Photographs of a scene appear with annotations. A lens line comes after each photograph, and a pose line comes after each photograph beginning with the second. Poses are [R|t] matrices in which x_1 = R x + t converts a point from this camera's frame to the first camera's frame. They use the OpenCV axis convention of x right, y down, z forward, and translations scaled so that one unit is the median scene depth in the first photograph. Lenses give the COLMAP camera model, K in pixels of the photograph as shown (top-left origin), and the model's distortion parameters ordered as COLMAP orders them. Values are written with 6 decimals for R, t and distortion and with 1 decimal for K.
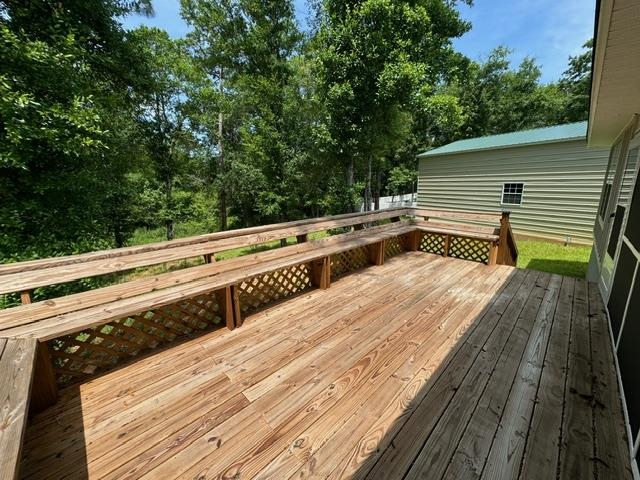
lens RADIAL K [[255.6, 0, 320.7], [0, 255.6, 238.1], [0, 0, 1]] dist [-0.002493, -0.000044]
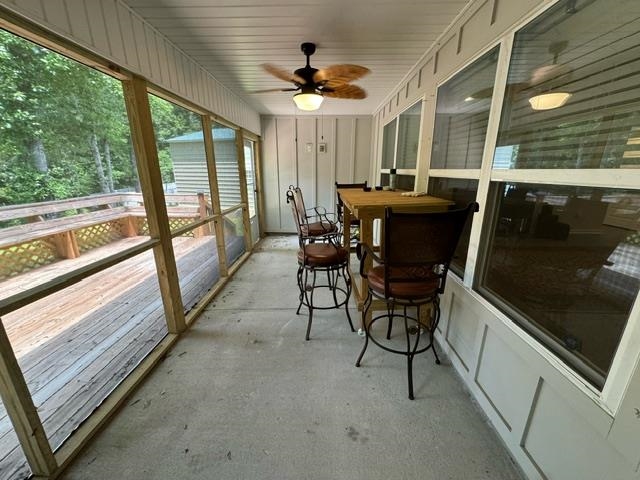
lens RADIAL K [[255.6, 0, 320.7], [0, 255.6, 238.1], [0, 0, 1]] dist [-0.002493, -0.000044]
pose [[0.716390, -0.169384, 0.676827, 0.217834], [0.134740, 0.985409, 0.103995, 0.049635], [-0.684566, 0.016695, 0.728760, -0.239332]]
